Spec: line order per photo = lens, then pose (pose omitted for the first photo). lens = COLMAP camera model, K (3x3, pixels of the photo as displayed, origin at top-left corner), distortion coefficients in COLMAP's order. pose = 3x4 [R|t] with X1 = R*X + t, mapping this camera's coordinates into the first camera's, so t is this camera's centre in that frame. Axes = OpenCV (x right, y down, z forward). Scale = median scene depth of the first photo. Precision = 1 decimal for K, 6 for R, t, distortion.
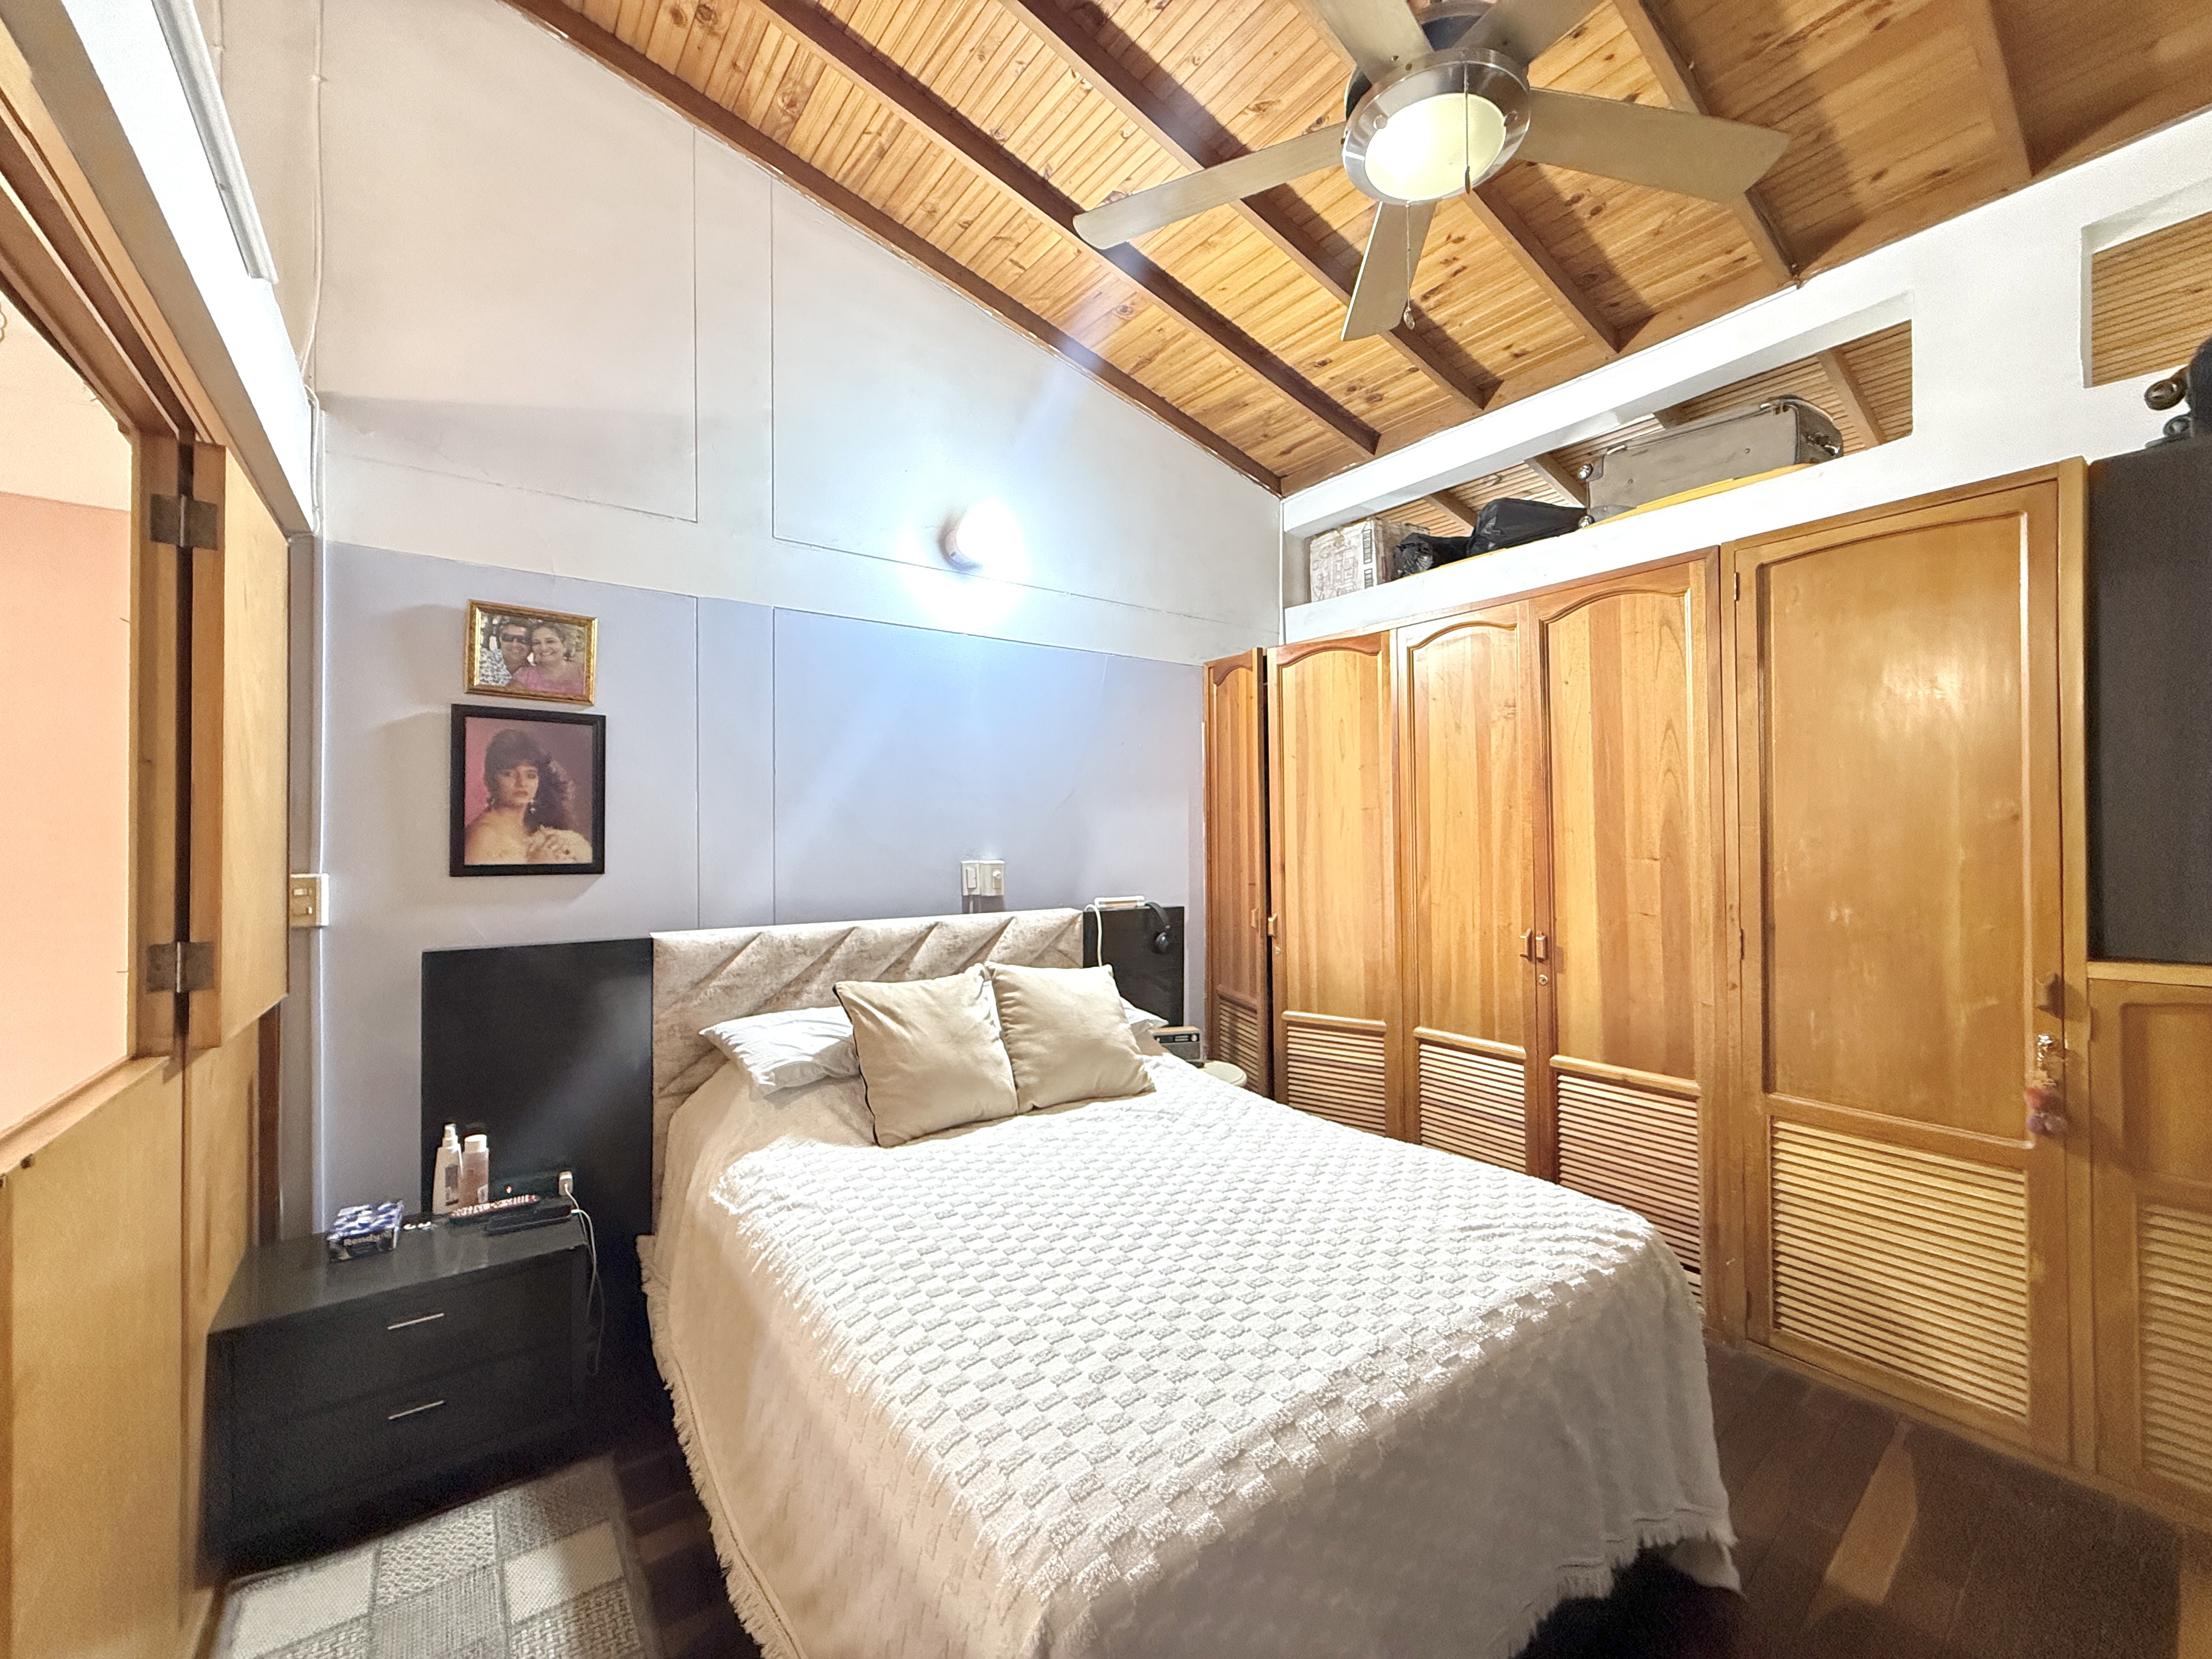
lens RADIAL K [[877.5, 0, 1096.6], [0, 877.5, 828.6], [0, 0, 1]] dist [-0.001953, 0.000279]
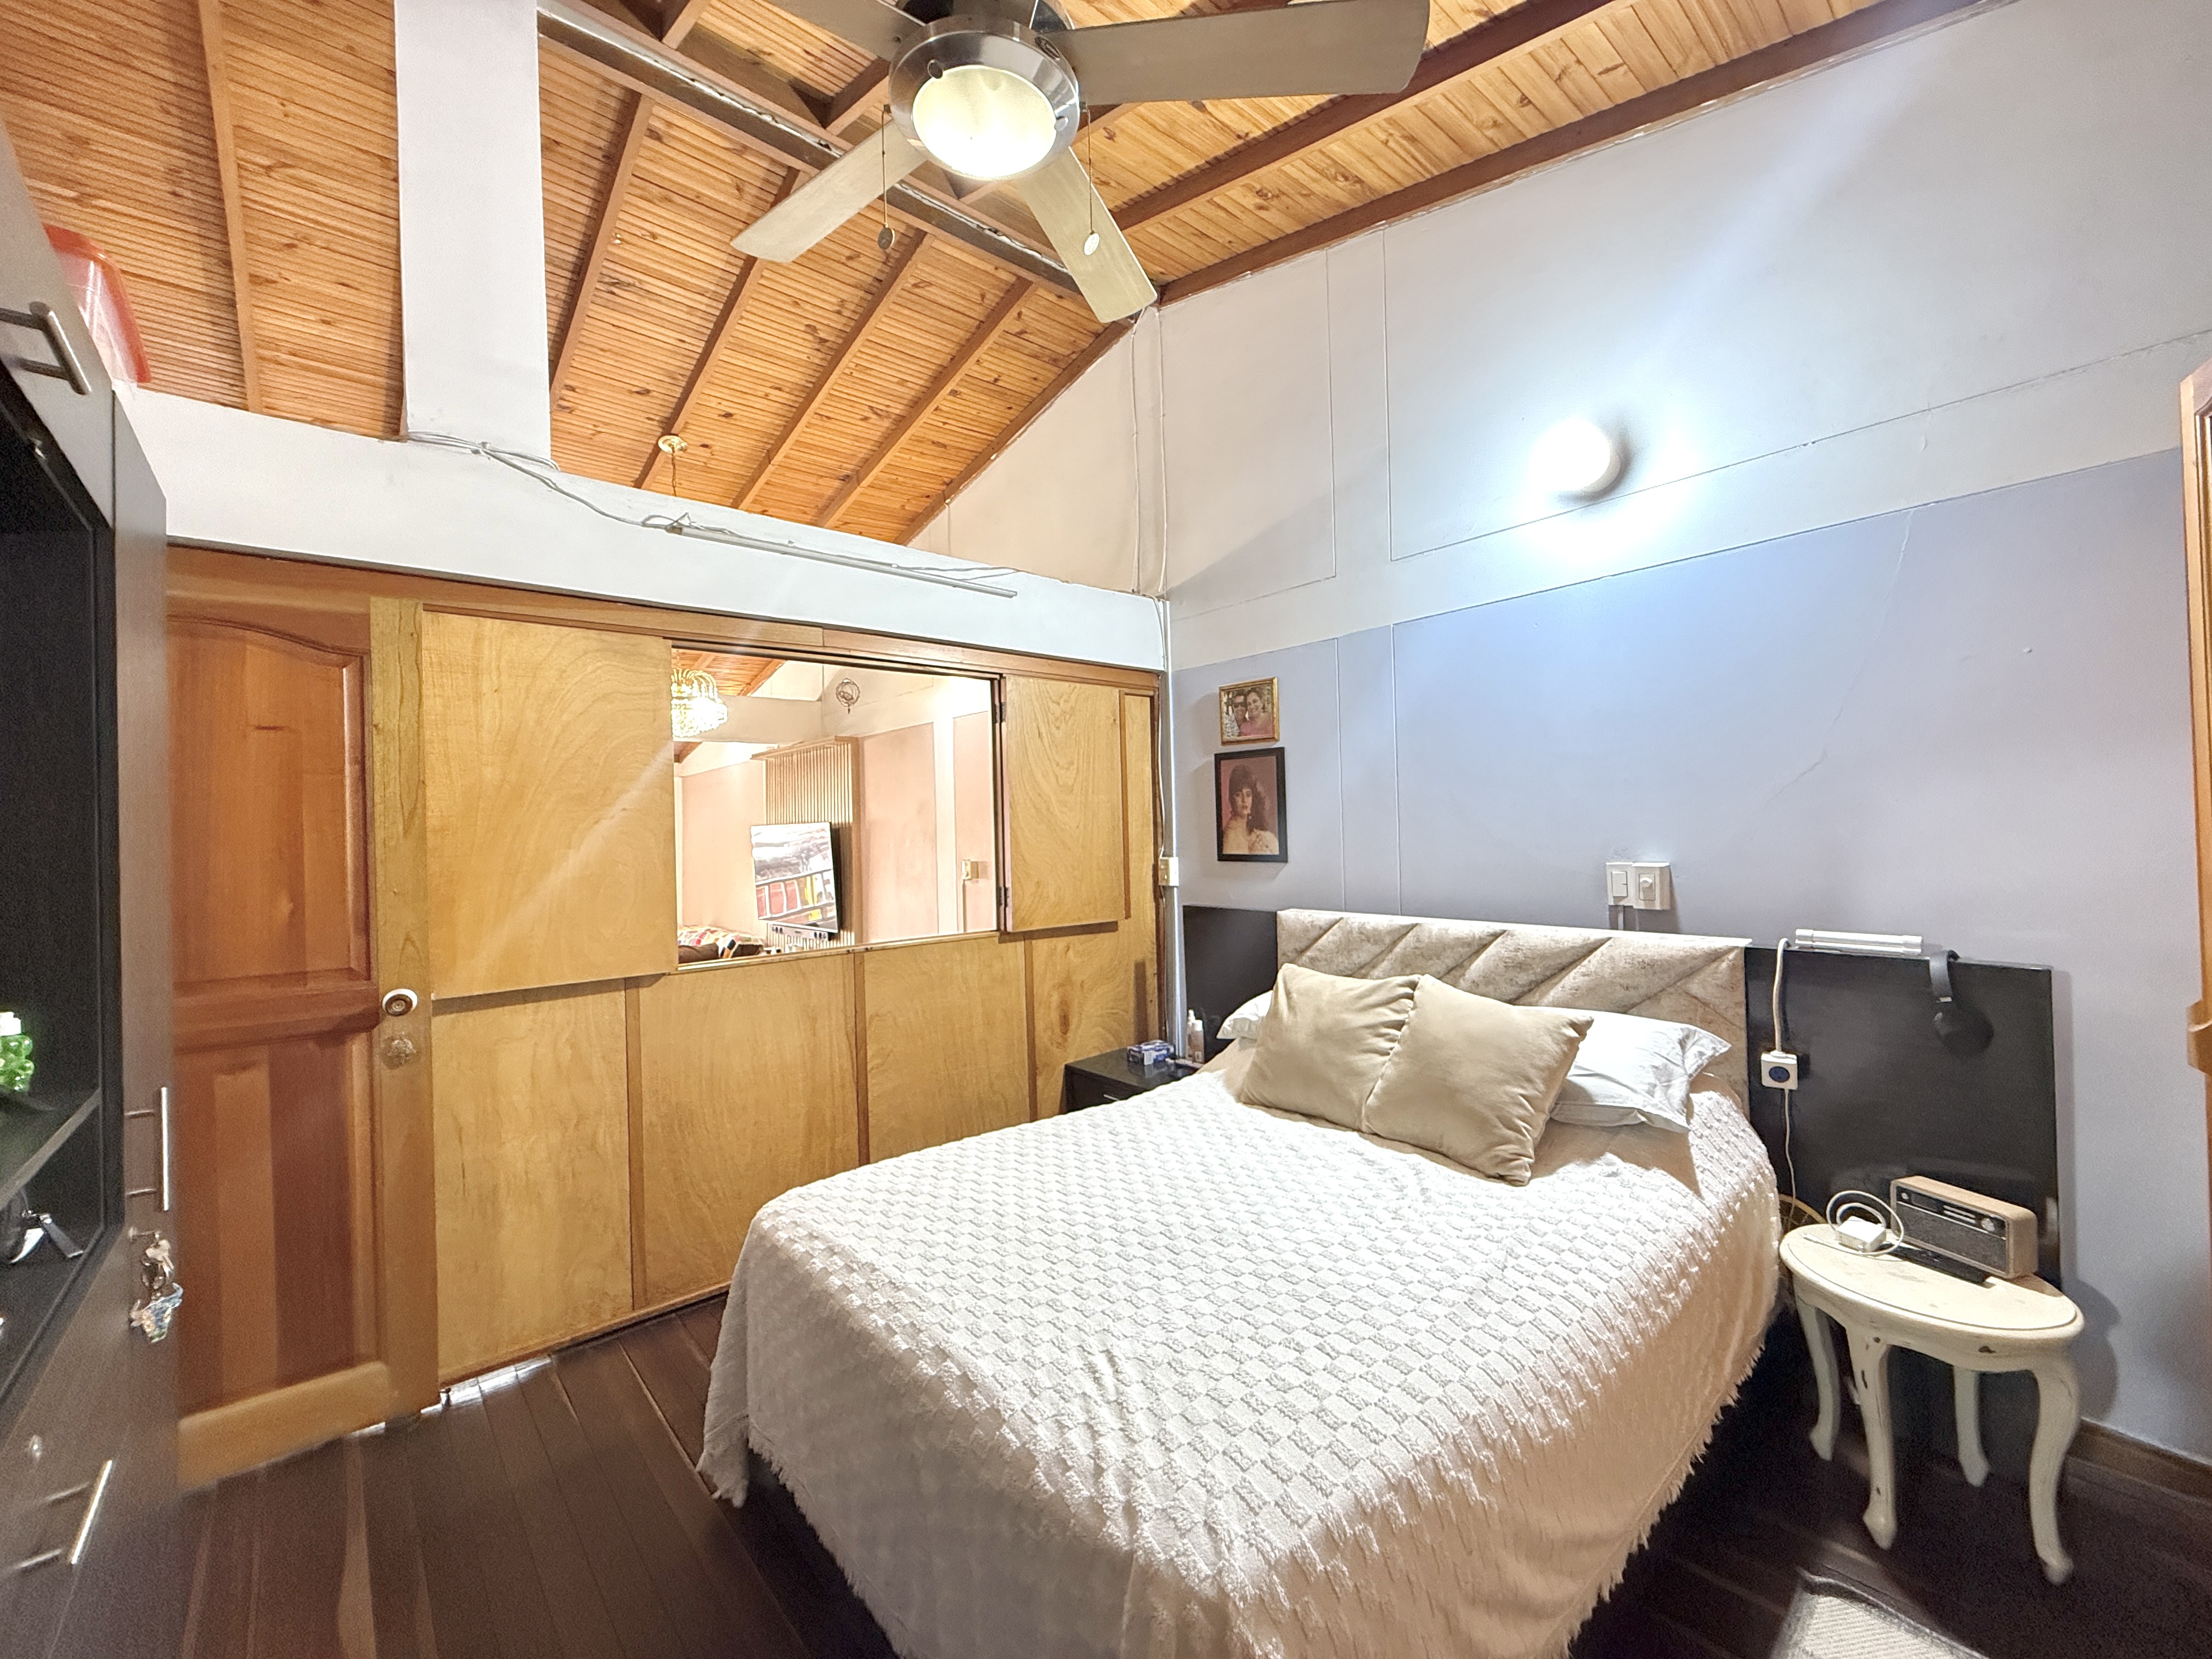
lens RADIAL K [[877.5, 0, 1096.6], [0, 877.5, 828.6], [0, 0, 1]] dist [-0.001953, 0.000279]
pose [[0.074062, -0.000192, -0.997254, 0.808967], [0.035767, 0.999357, 0.002463, -0.016316], [0.996612, -0.035851, 0.074021, 0.628453]]
